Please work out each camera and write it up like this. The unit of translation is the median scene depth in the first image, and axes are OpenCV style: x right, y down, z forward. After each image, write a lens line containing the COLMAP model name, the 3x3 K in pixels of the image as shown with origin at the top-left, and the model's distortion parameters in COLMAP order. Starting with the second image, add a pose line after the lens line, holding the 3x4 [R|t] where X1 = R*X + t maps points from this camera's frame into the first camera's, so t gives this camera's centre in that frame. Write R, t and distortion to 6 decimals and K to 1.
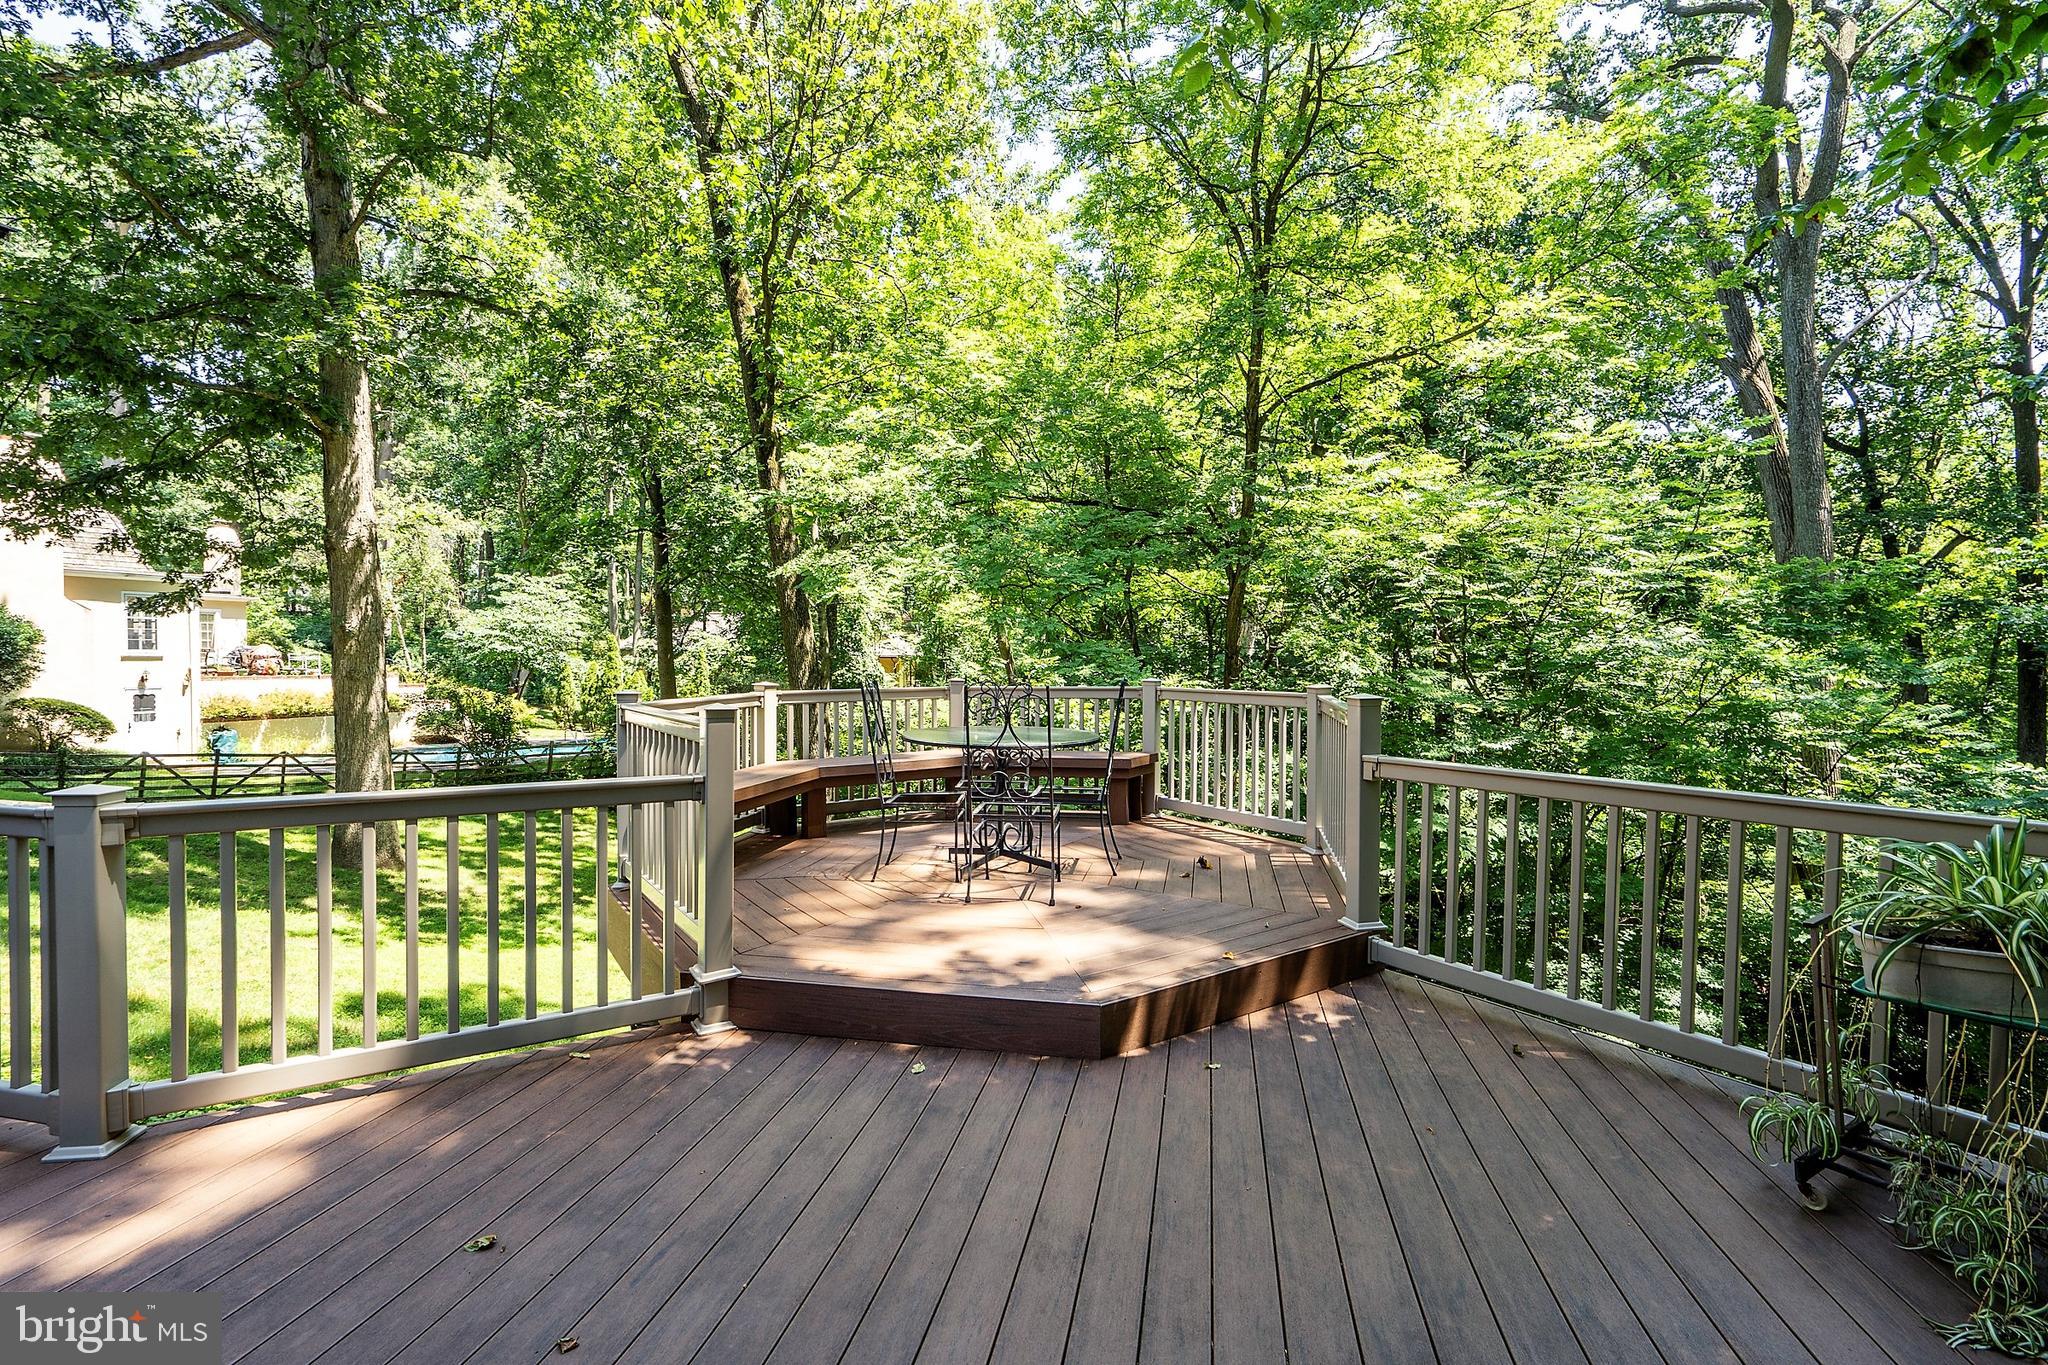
lens RADIAL K [[936.6, 0, 1043.4], [0, 936.6, 690.3], [0, 0, 1]] dist [-0.031079, 0.000326]
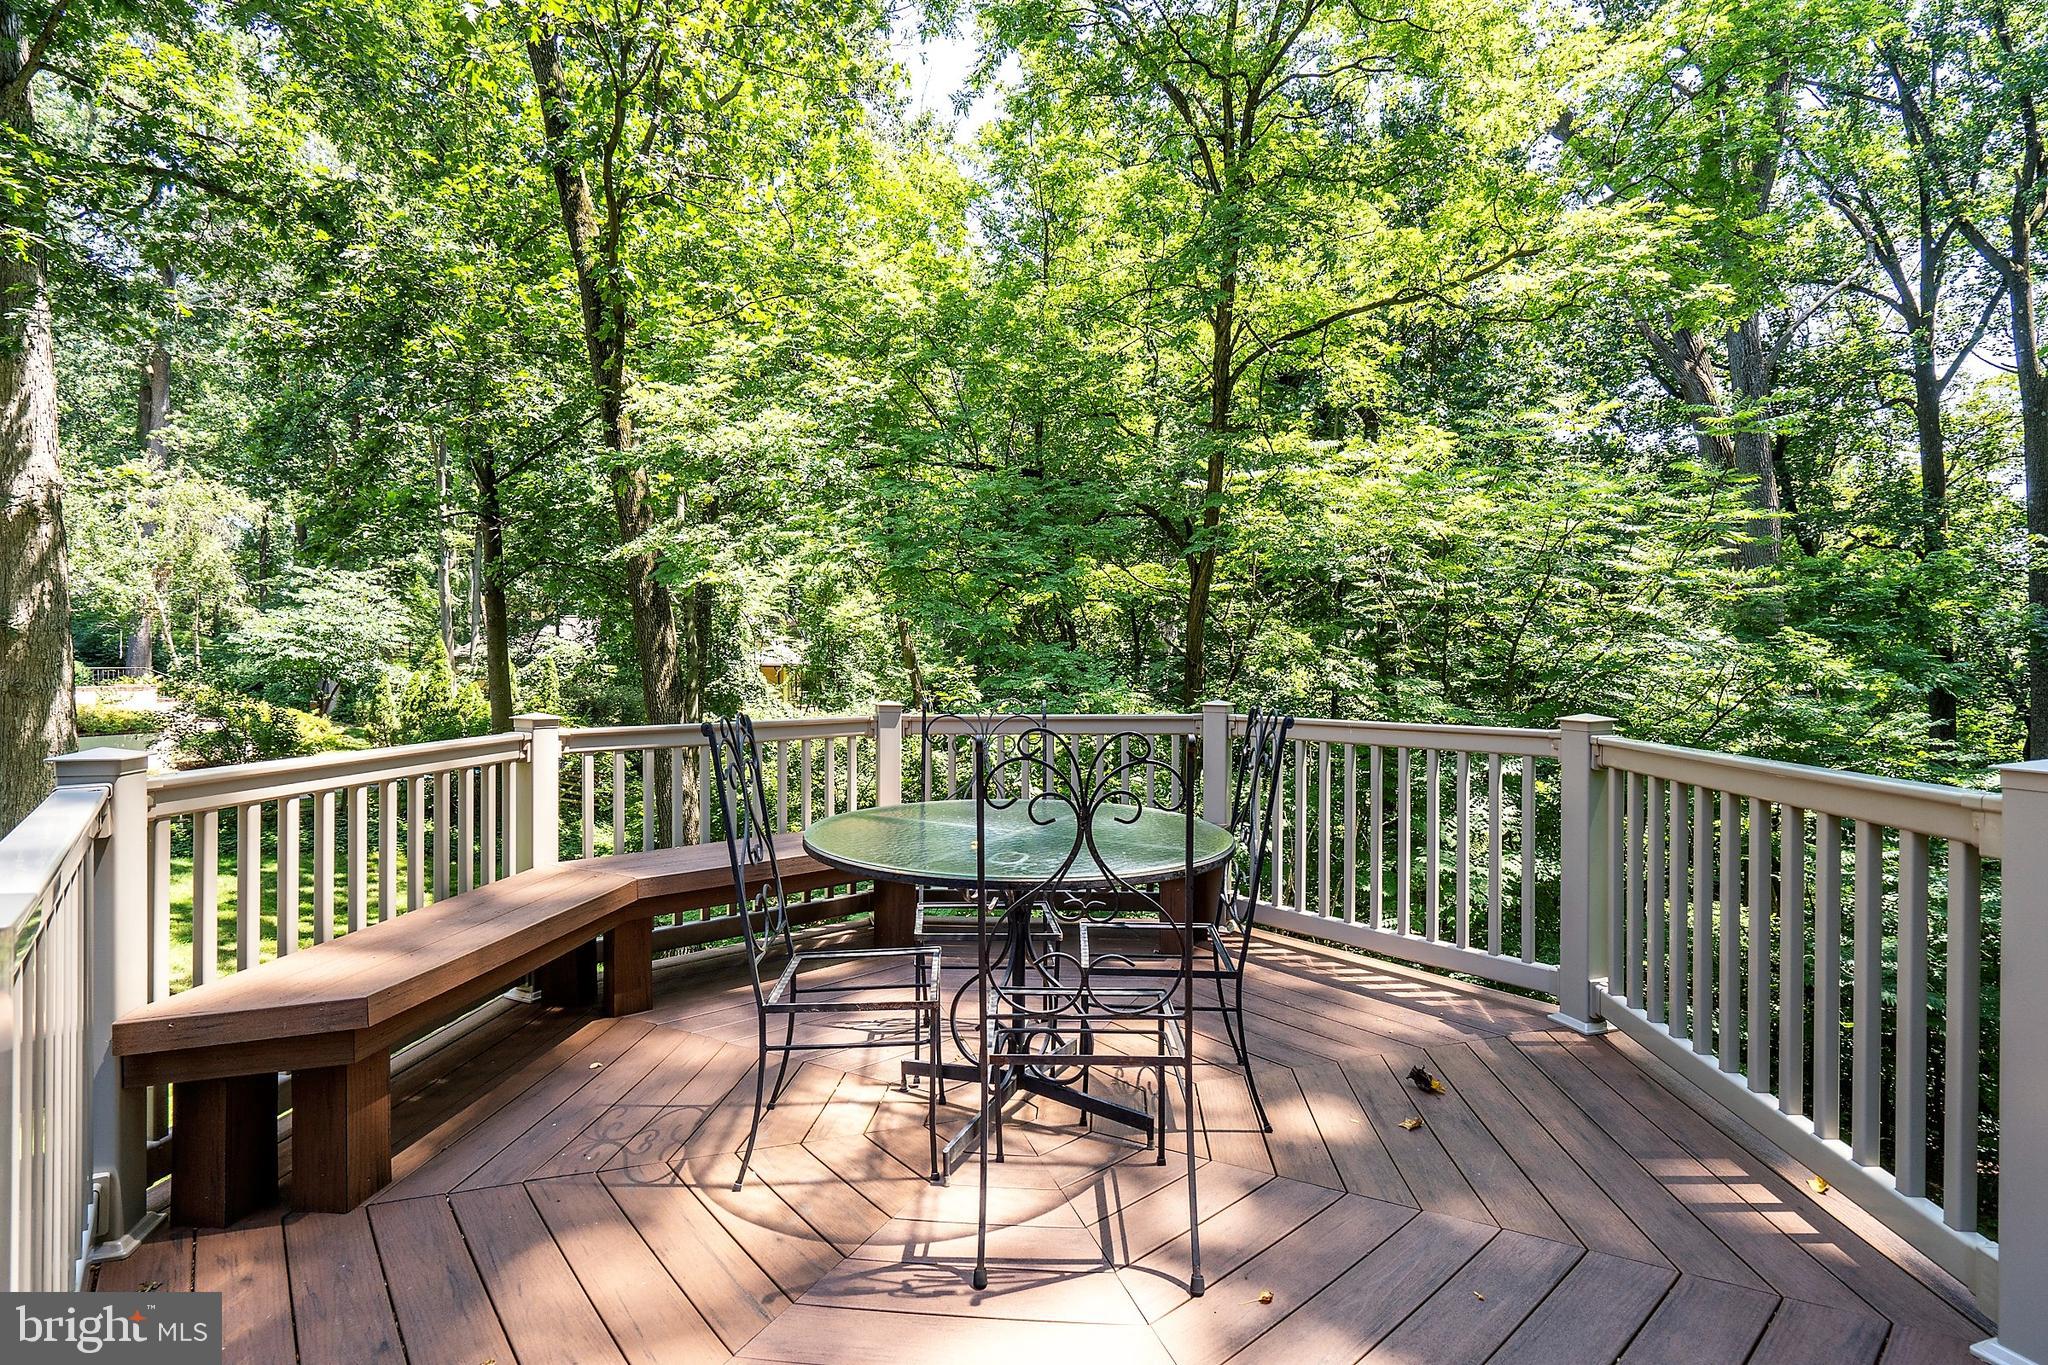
lens RADIAL K [[949.8, 0, 1014.0], [0, 949.8, 678.7], [0, 0, 1]] dist [-0.001850, 0.000120]
pose [[0.996295, -0.001607, 0.085982, -0.017932], [0.003505, 0.999753, -0.021932, -0.003798], [-0.085926, 0.022152, 0.996055, 0.109896]]
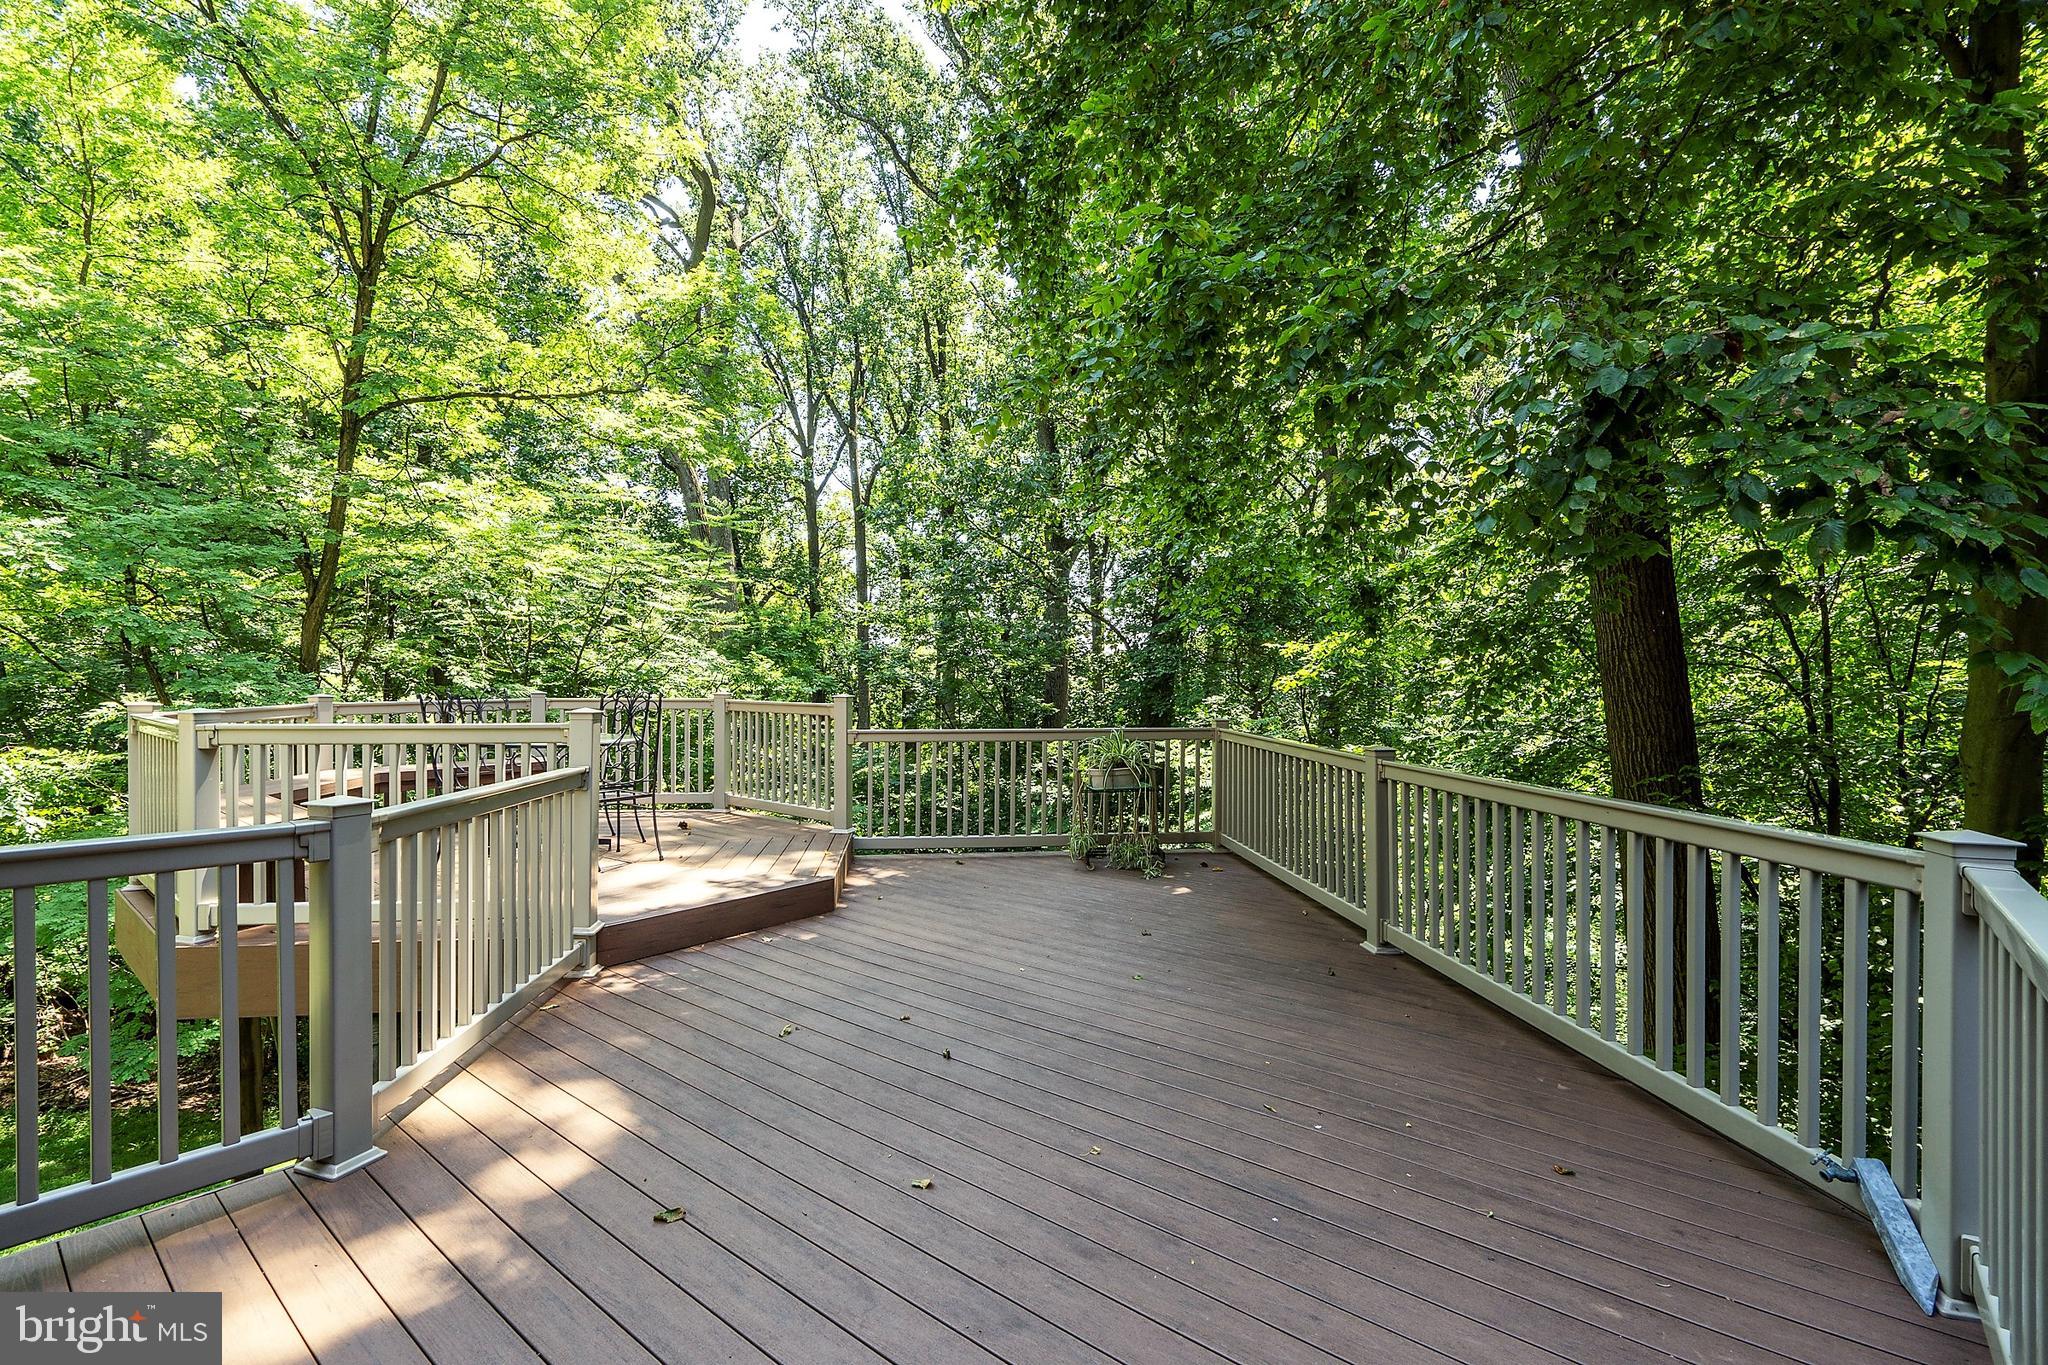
lens RADIAL K [[884.0, 0, 1024.0], [0, 884.0, 682.5], [0, 0, 1]] dist [-0.001446, -0.000004]
pose [[0.463027, -0.003325, 0.886338, -0.159686], [0.026272, 0.999605, -0.009975, 0.001107], [-0.885955, 0.027905, 0.462931, -0.008825]]
